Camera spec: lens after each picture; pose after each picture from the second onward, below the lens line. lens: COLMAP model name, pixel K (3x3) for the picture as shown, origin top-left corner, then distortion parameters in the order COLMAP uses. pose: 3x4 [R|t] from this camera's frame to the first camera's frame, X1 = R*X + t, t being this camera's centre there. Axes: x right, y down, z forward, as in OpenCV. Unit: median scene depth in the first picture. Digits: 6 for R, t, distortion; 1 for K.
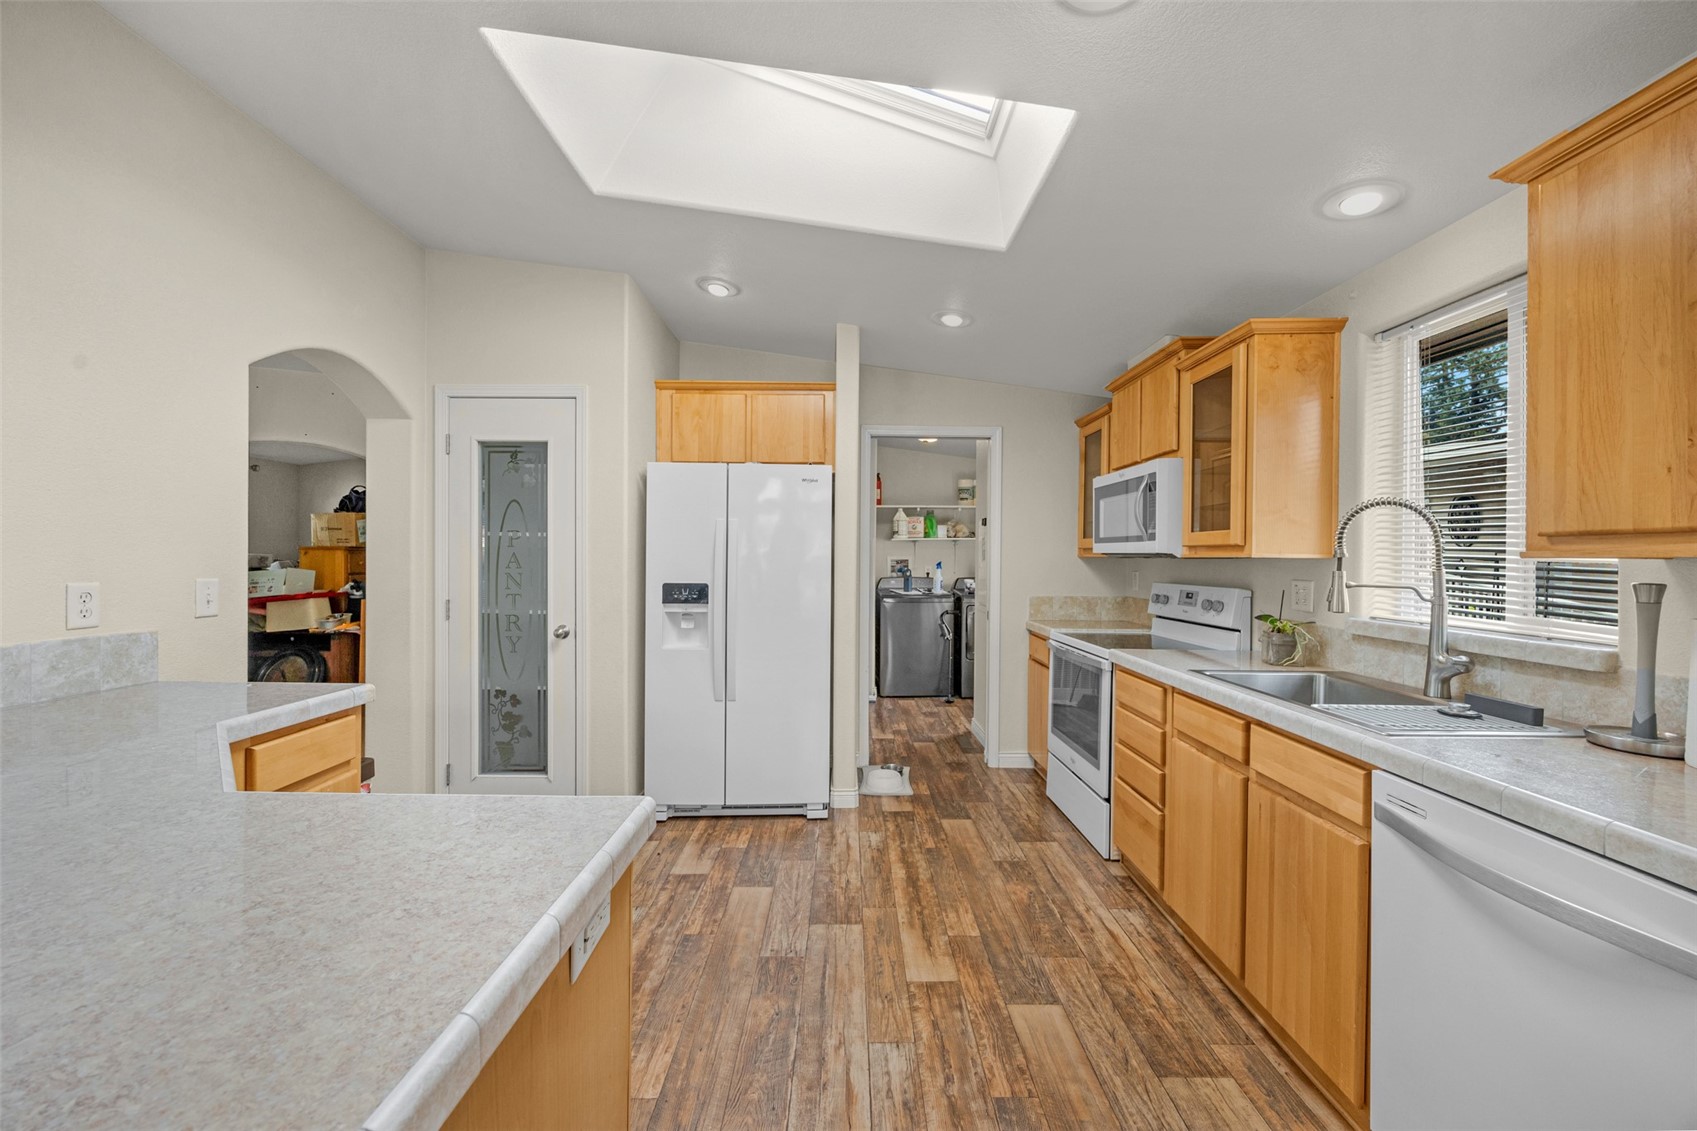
lens RADIAL K [[644.7, 0, 850.3], [0, 644.7, 559.3], [0, 0, 1]] dist [-0.003020, -0.000063]
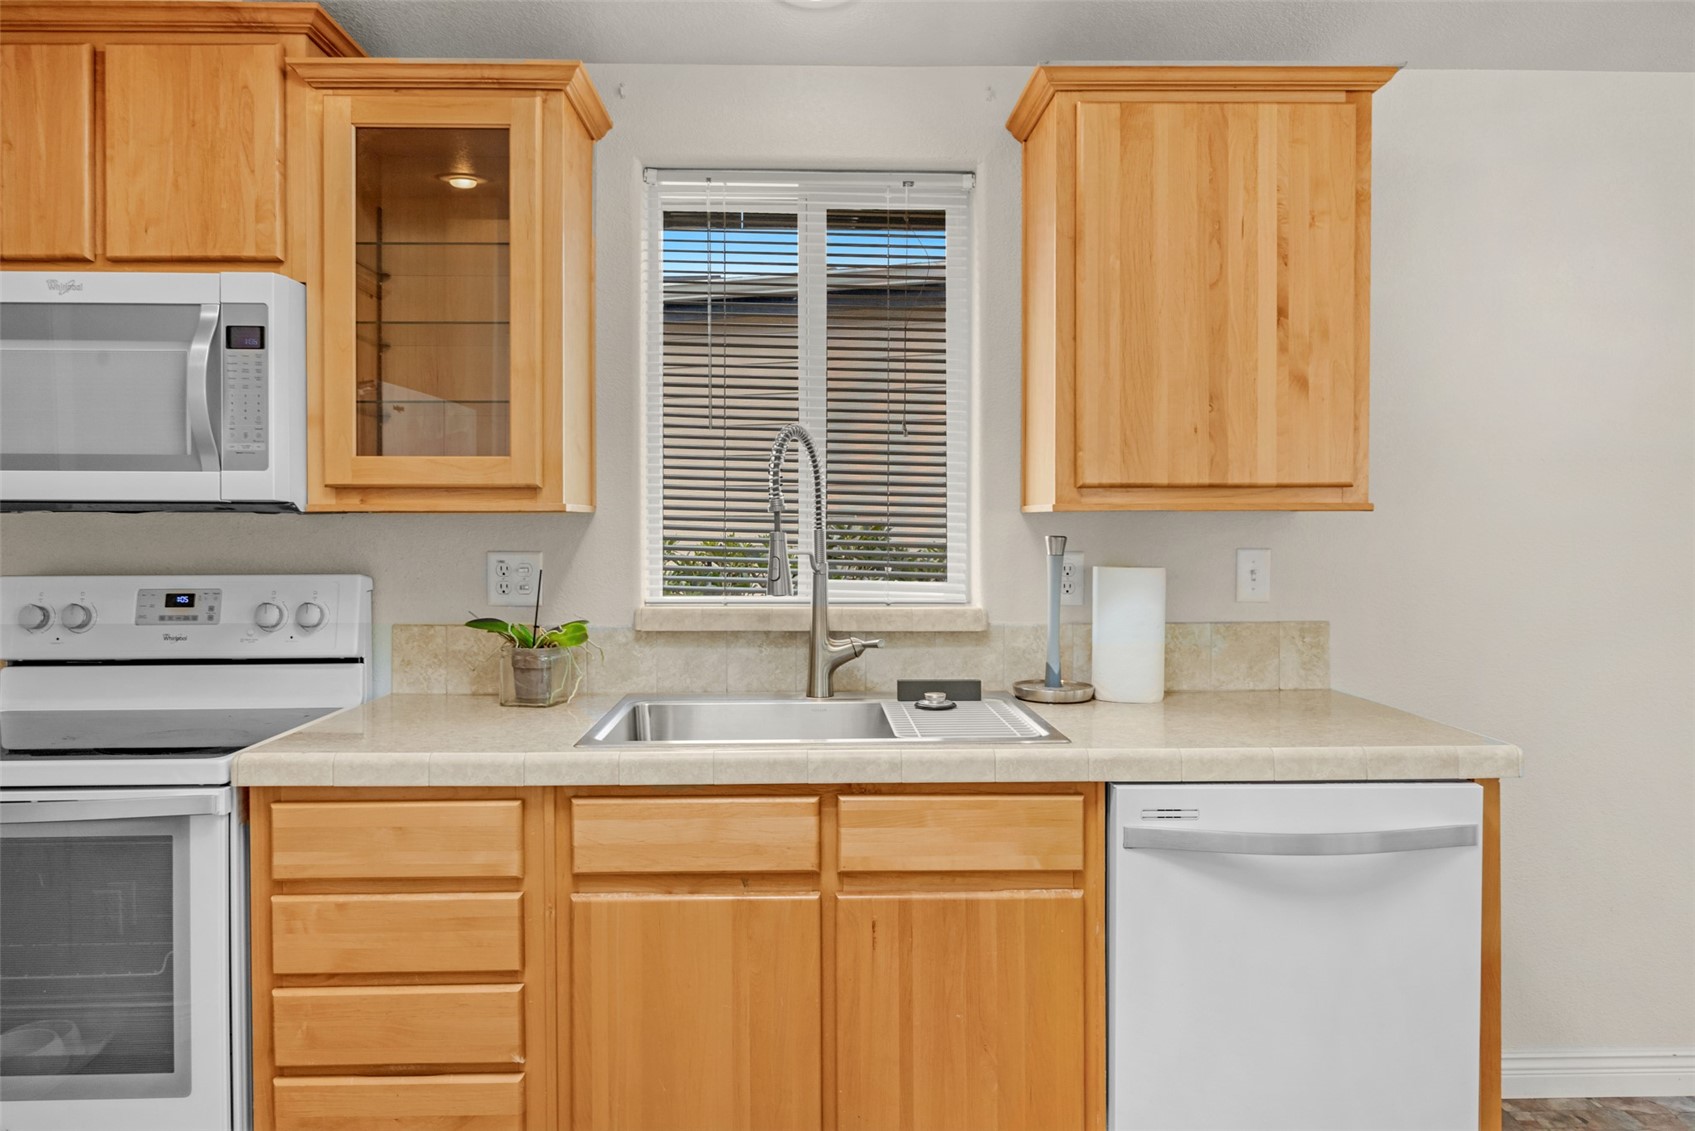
lens RADIAL K [[1038.4, 0, 978.9], [0, 1038.4, 534.3], [0, 0, 1]] dist [-0.000283, -0.003142]
pose [[-0.010160, -0.019069, 0.999767, -0.328358], [0.002610, 0.999814, 0.019097, 0.001909], [-0.999945, 0.002804, -0.010108, 0.923020]]
